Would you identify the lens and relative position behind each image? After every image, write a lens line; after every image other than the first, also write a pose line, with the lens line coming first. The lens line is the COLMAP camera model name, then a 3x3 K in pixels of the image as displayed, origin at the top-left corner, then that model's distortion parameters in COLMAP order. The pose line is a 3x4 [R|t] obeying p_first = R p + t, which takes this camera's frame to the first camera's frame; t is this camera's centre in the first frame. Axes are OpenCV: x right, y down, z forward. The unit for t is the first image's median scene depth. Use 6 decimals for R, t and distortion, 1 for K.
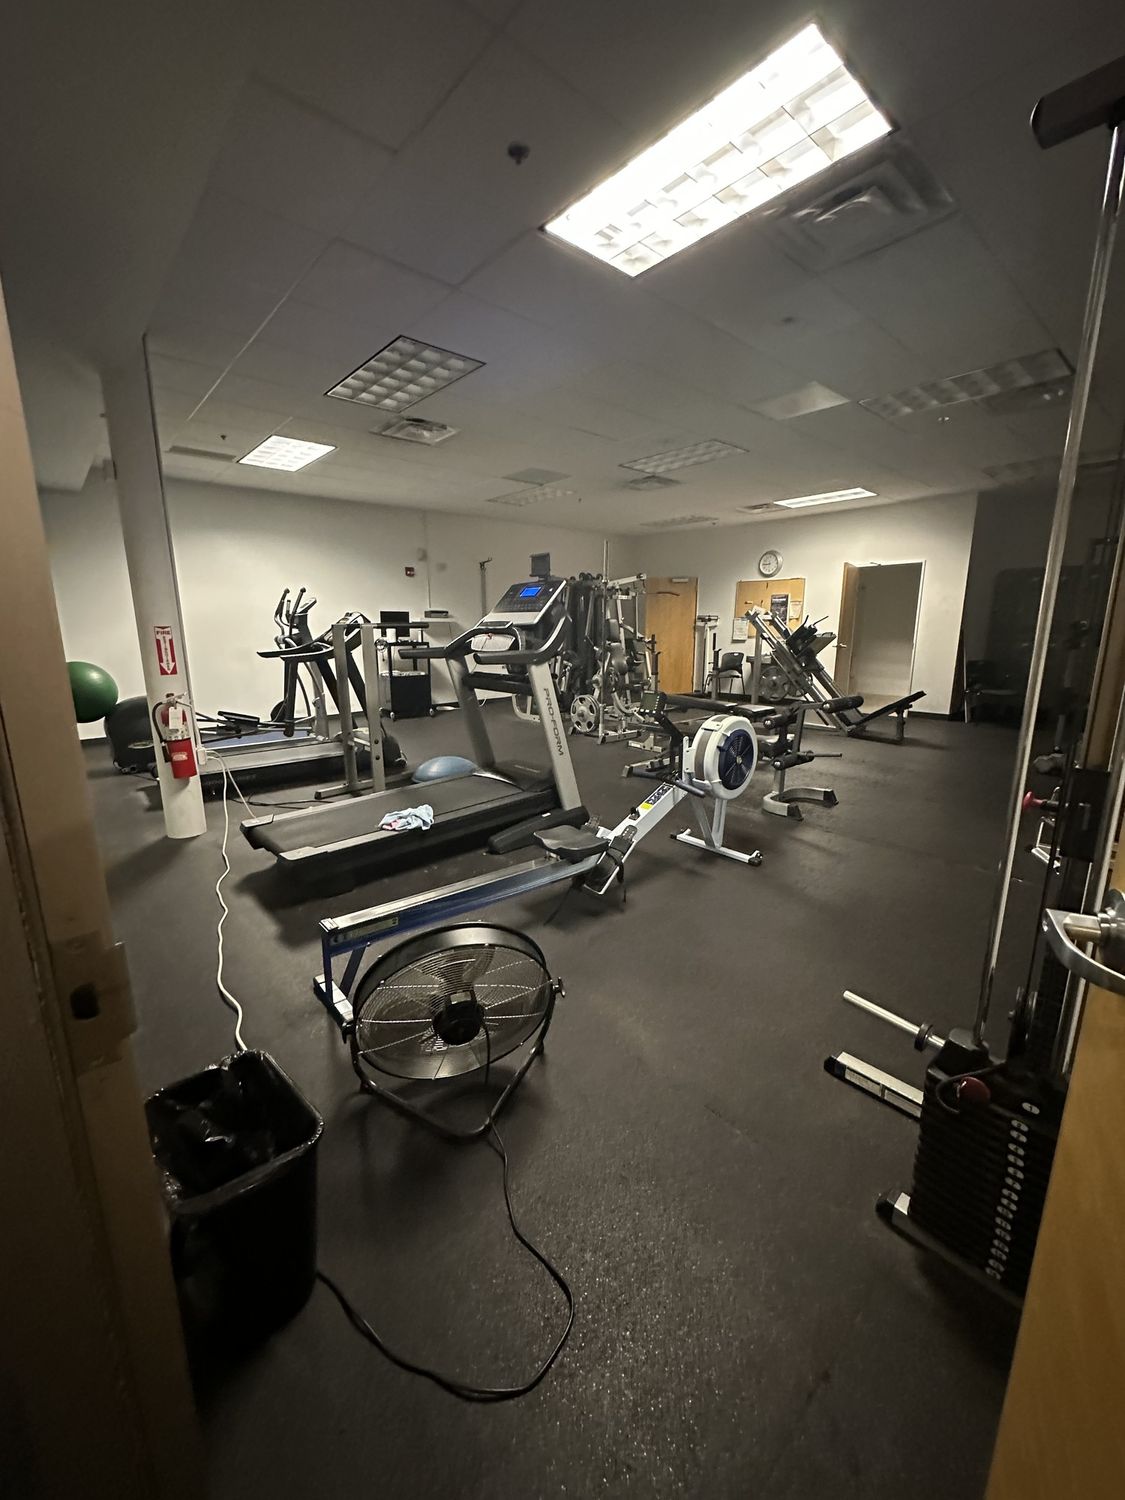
lens RADIAL K [[597.4, 0, 562.0], [0, 597.4, 752.7], [0, 0, 1]] dist [-0.001880, 0.001033]
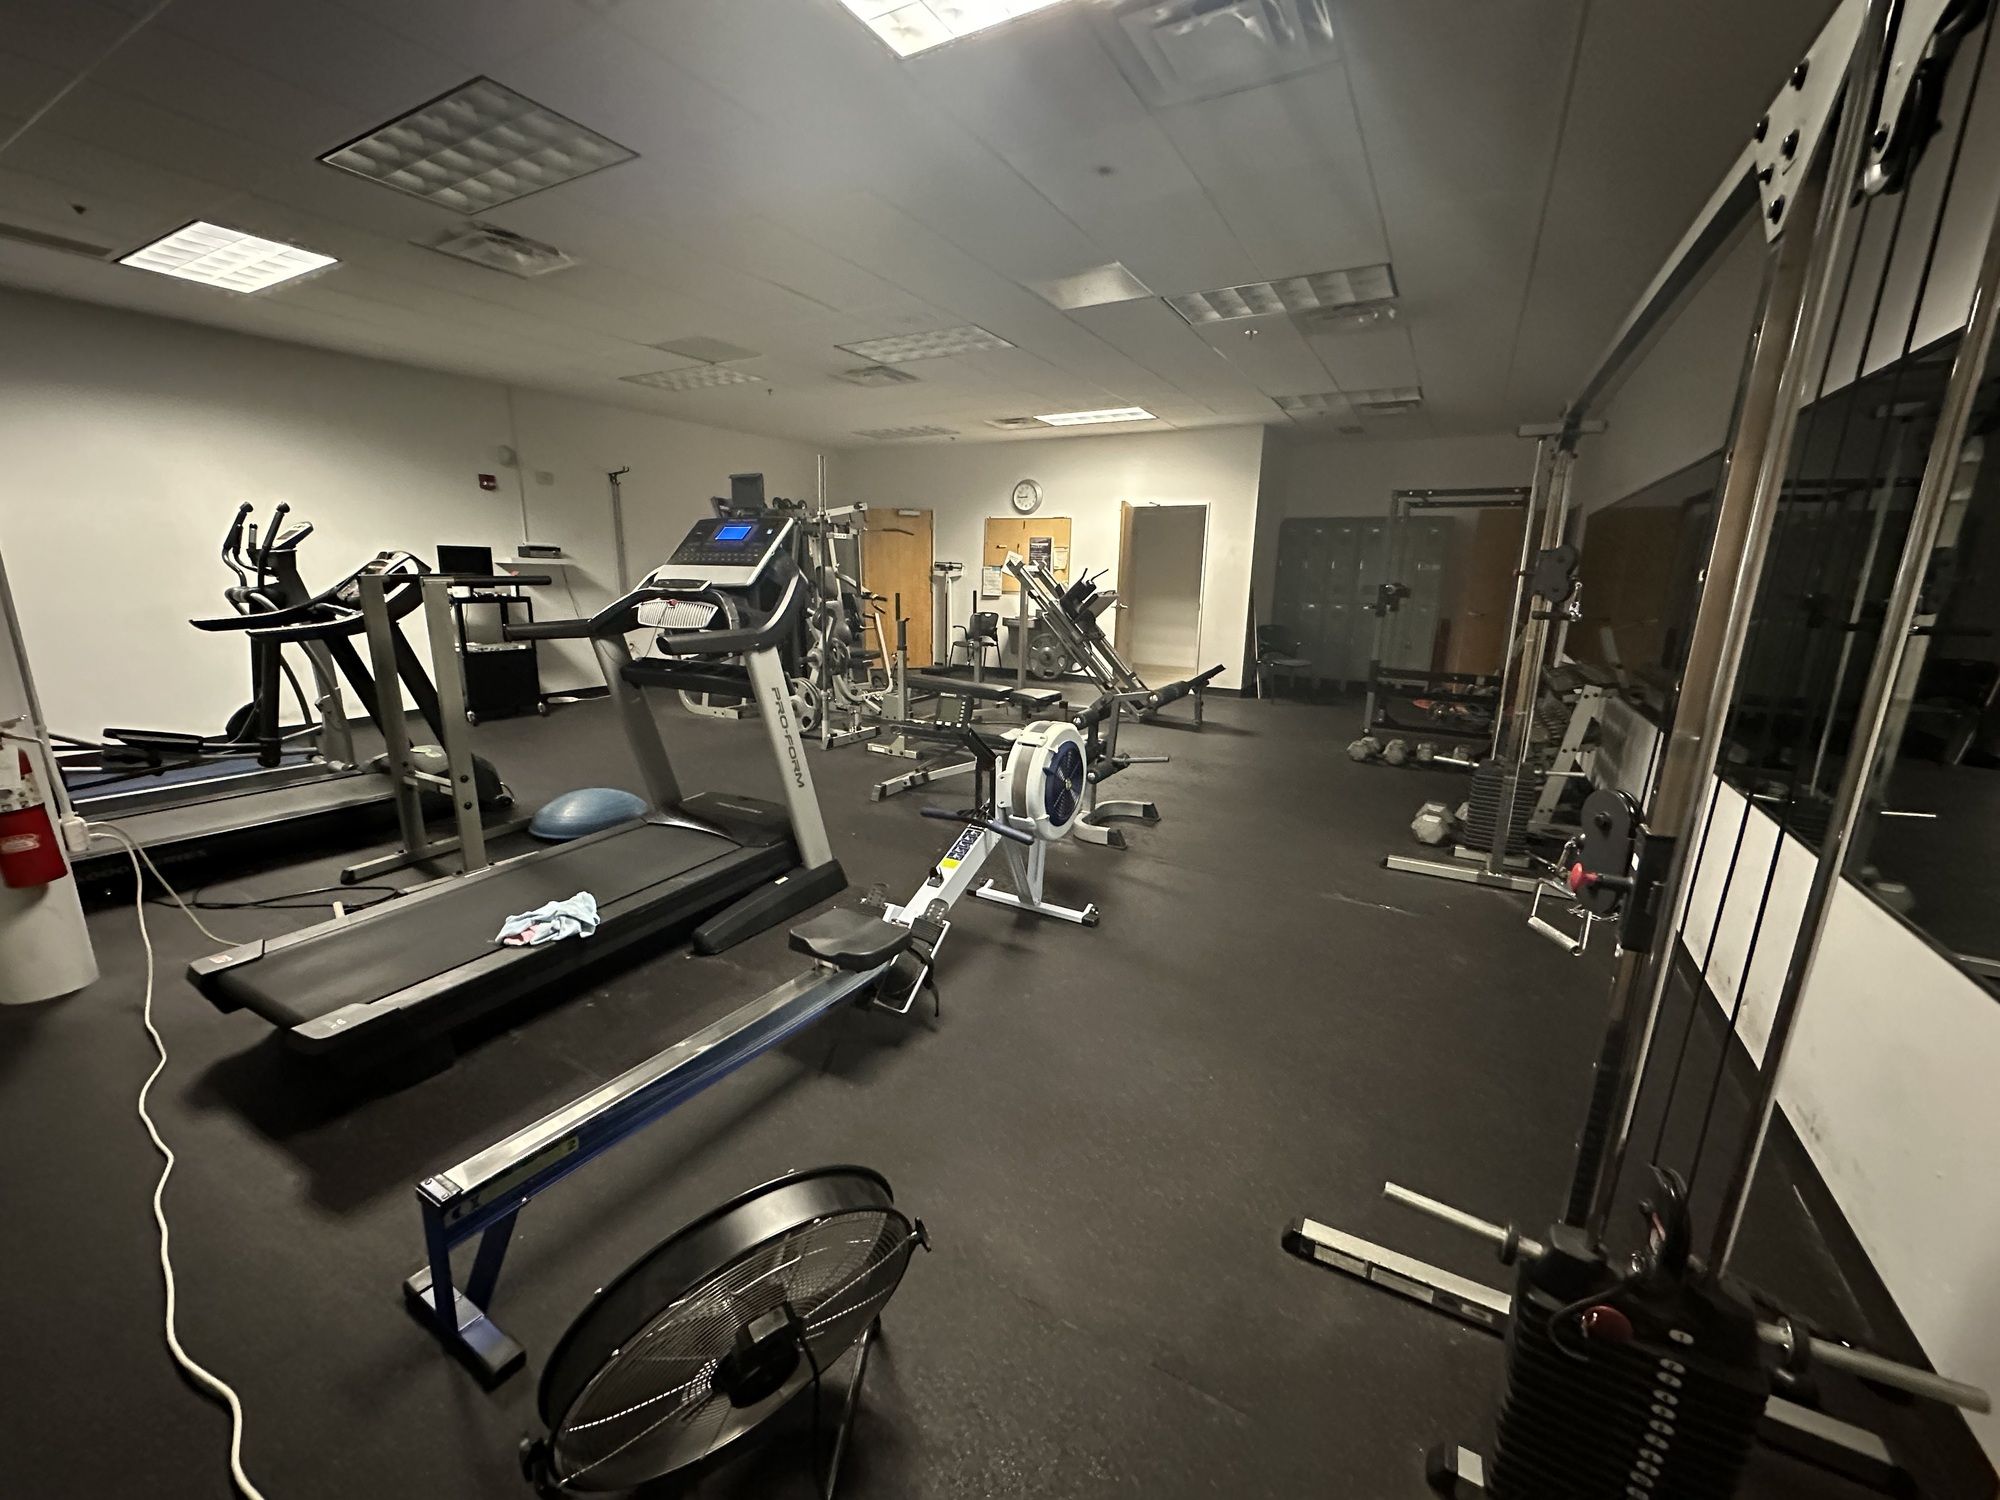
lens RADIAL K [[796.5, 0, 998.1], [0, 796.5, 750.5], [0, 0, 1]] dist [-0.001880, 0.001033]
pose [[0.946416, -0.052958, 0.318579, -0.063463], [0.047422, 0.998559, 0.025114, -0.041607], [-0.319450, -0.008660, 0.947564, 0.093475]]
